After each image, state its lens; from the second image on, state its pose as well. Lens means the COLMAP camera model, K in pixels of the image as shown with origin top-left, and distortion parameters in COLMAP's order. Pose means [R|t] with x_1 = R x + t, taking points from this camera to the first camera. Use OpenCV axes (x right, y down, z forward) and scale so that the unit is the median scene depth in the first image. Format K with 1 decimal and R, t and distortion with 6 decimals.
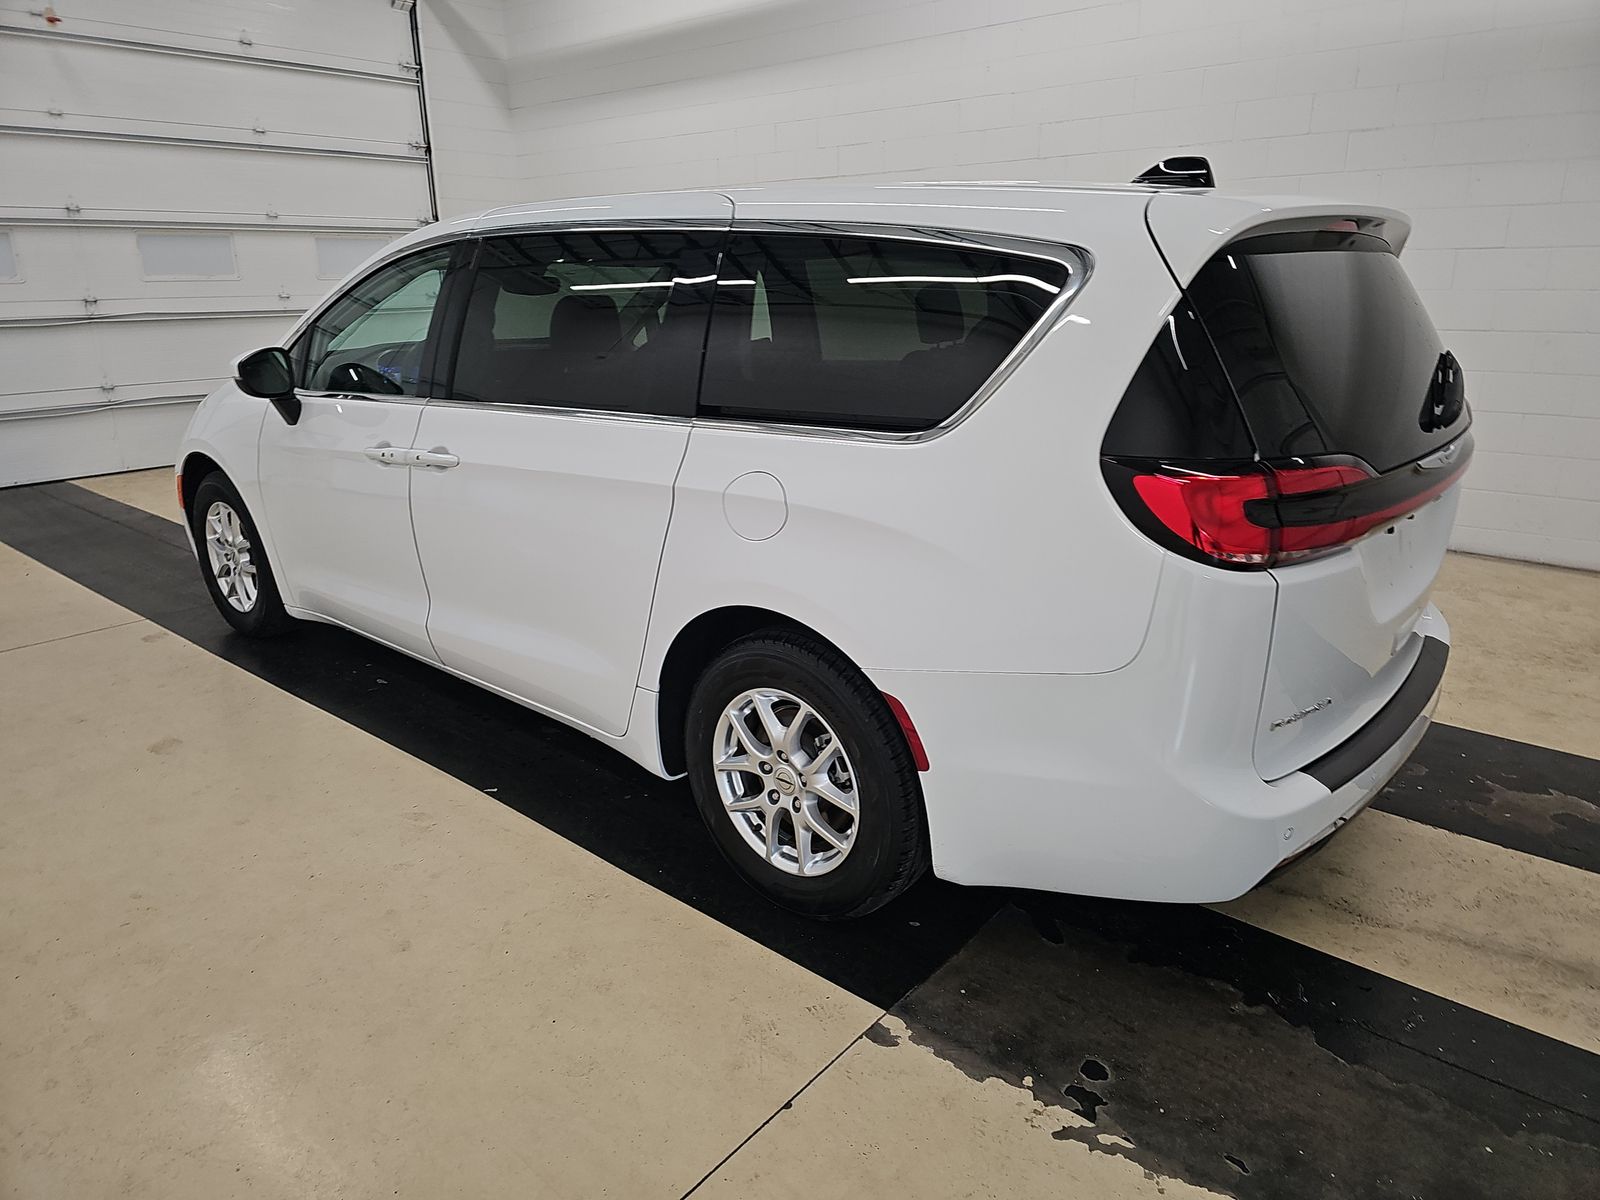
lens RADIAL K [[1086.8, 0, 800.0], [0, 1086.8, 600.0], [0, 0, 1]] dist [0.062729, -0.063154]
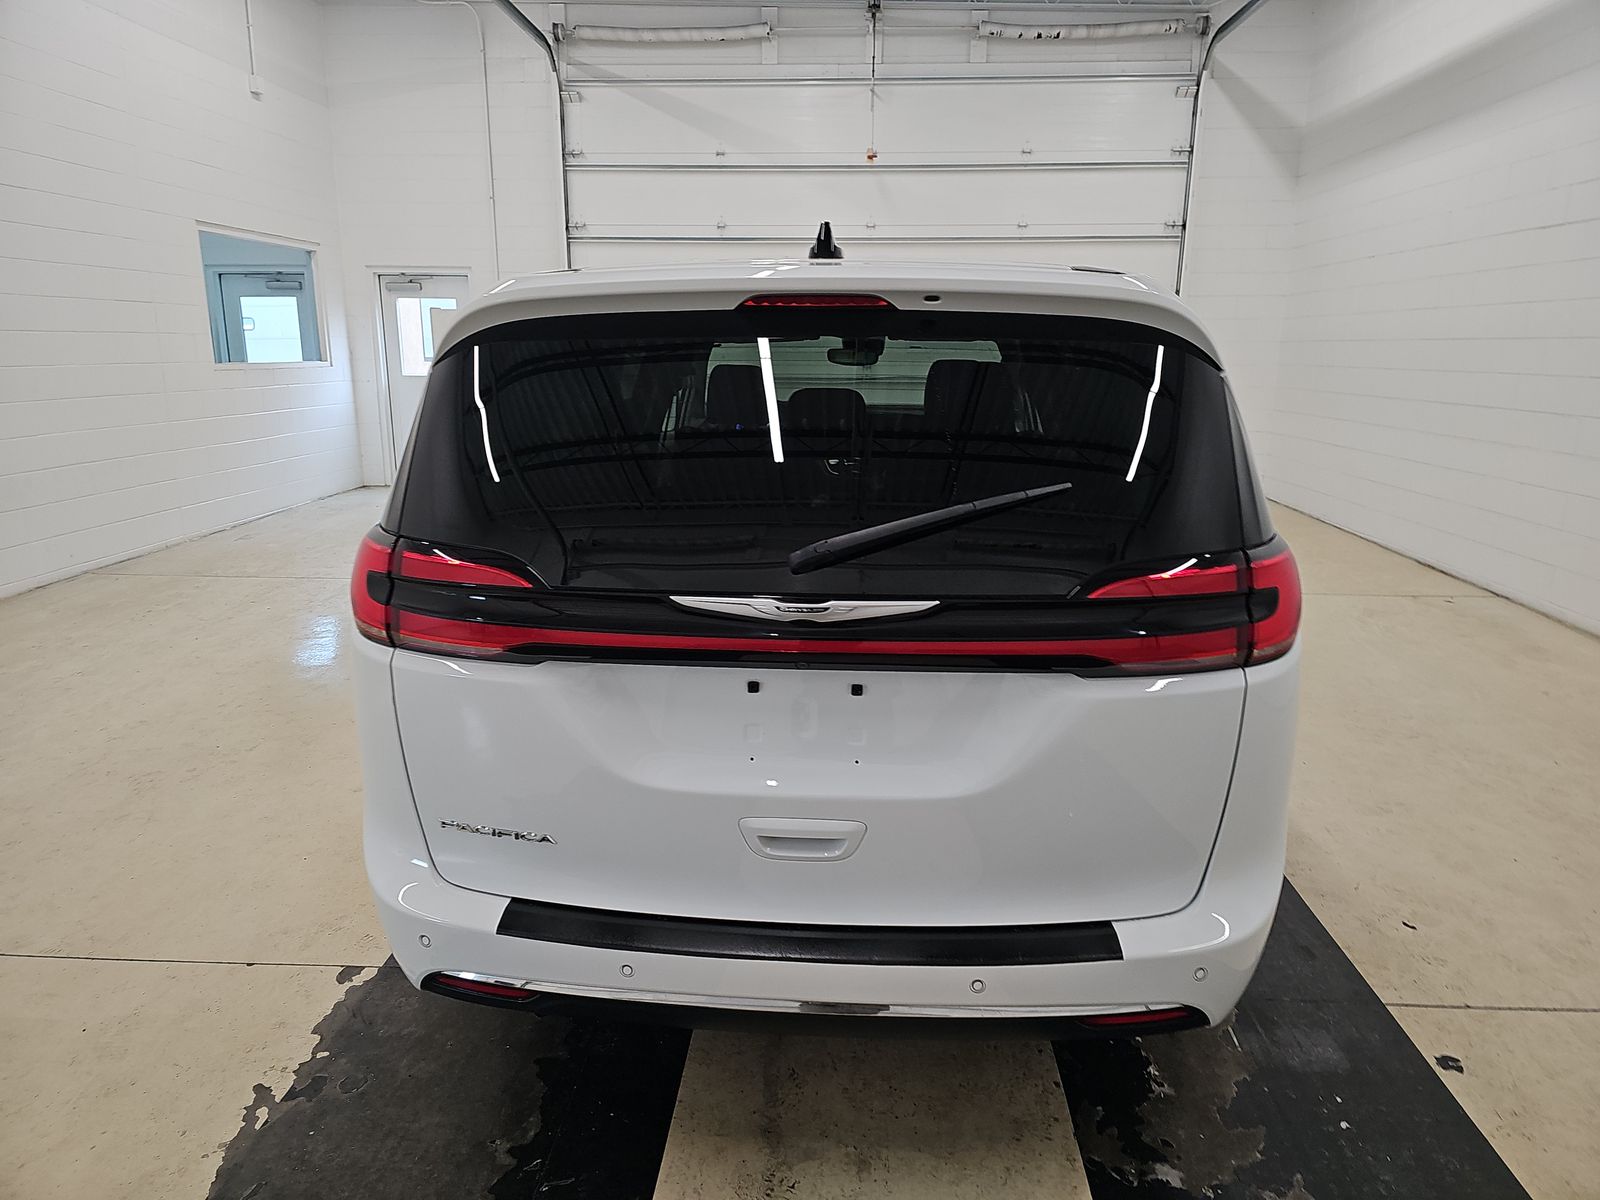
lens RADIAL K [[1055.3, 0, 800.0], [0, 1055.3, 600.0], [0, 0, 1]] dist [0.074497, -0.072741]
pose [[0.583736, 0.204884, -0.785669, 0.871239], [-0.244320, 0.967116, 0.070676, -0.147726], [0.774313, 0.150699, 0.614597, 0.430931]]
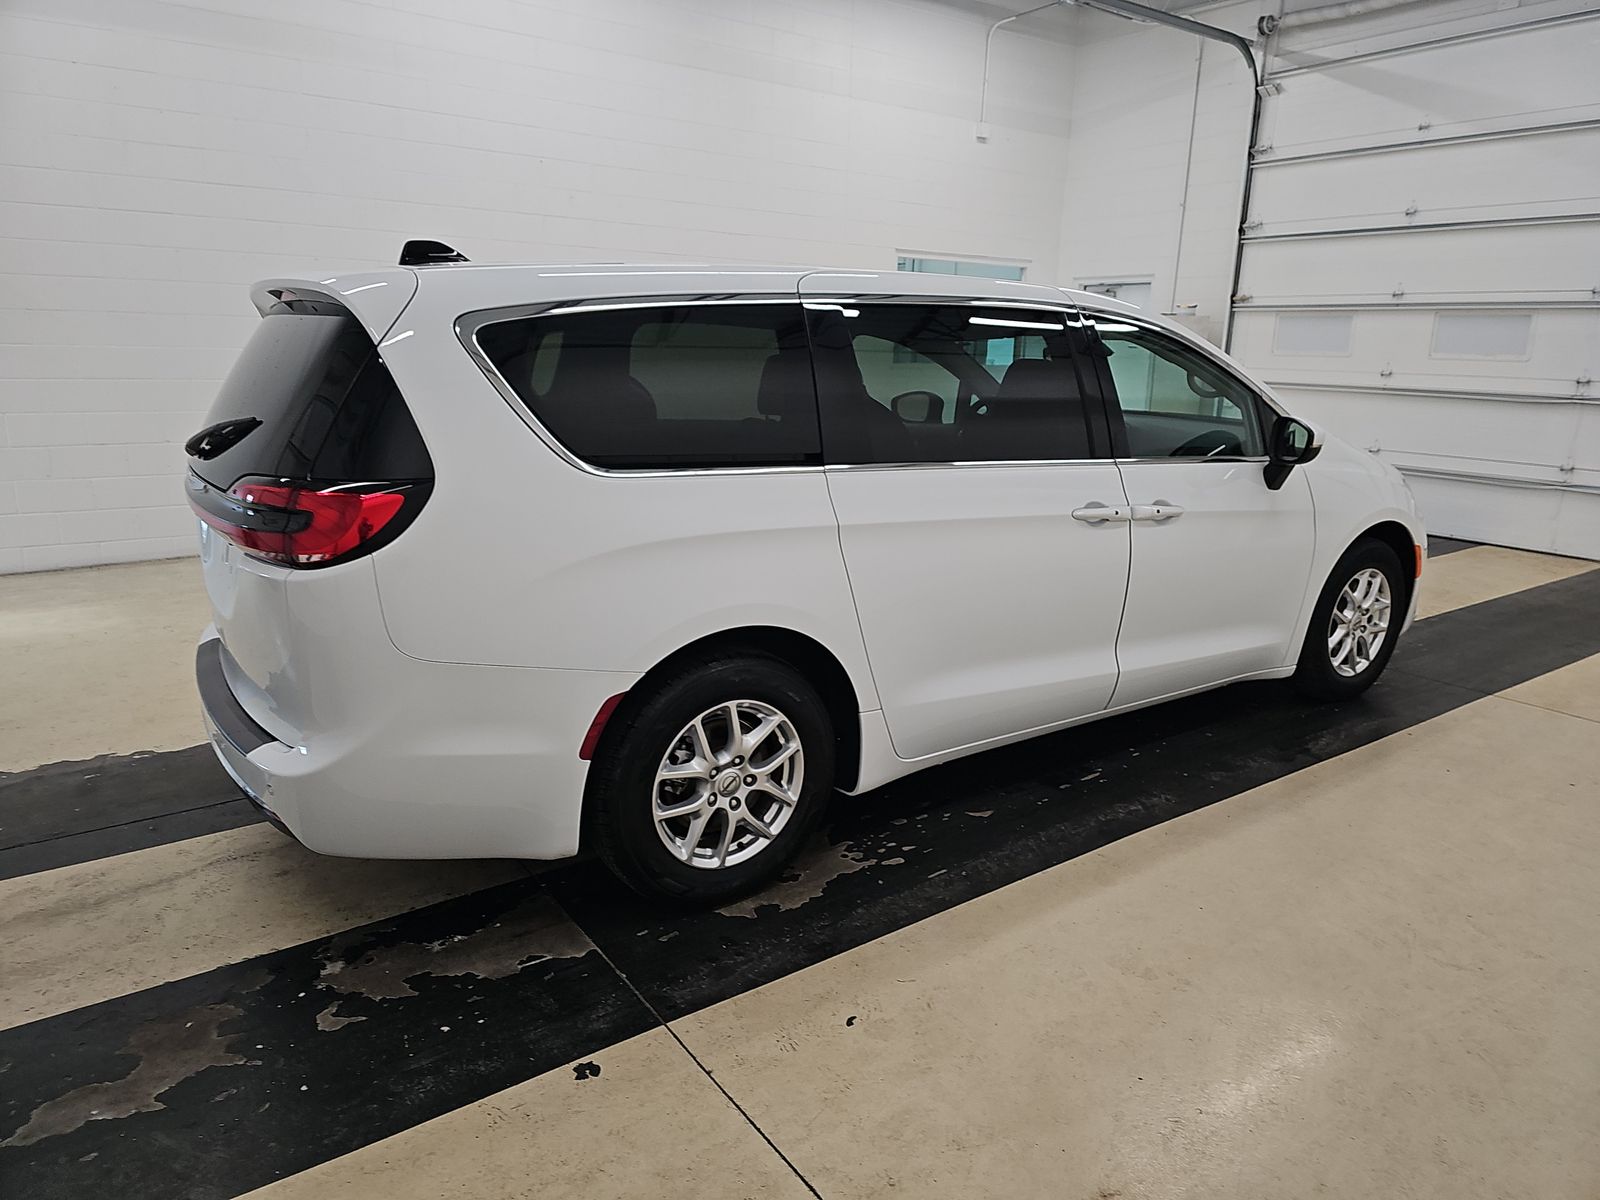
lens RADIAL K [[1055.3, 0, 800.0], [0, 1055.3, 600.0], [0, 0, 1]] dist [0.074497, -0.072741]
pose [[-0.278905, 0.233236, -0.931565, 1.173115], [-0.296397, 0.901790, 0.314520, -0.450530], [0.913434, 0.363834, -0.182383, 1.441166]]
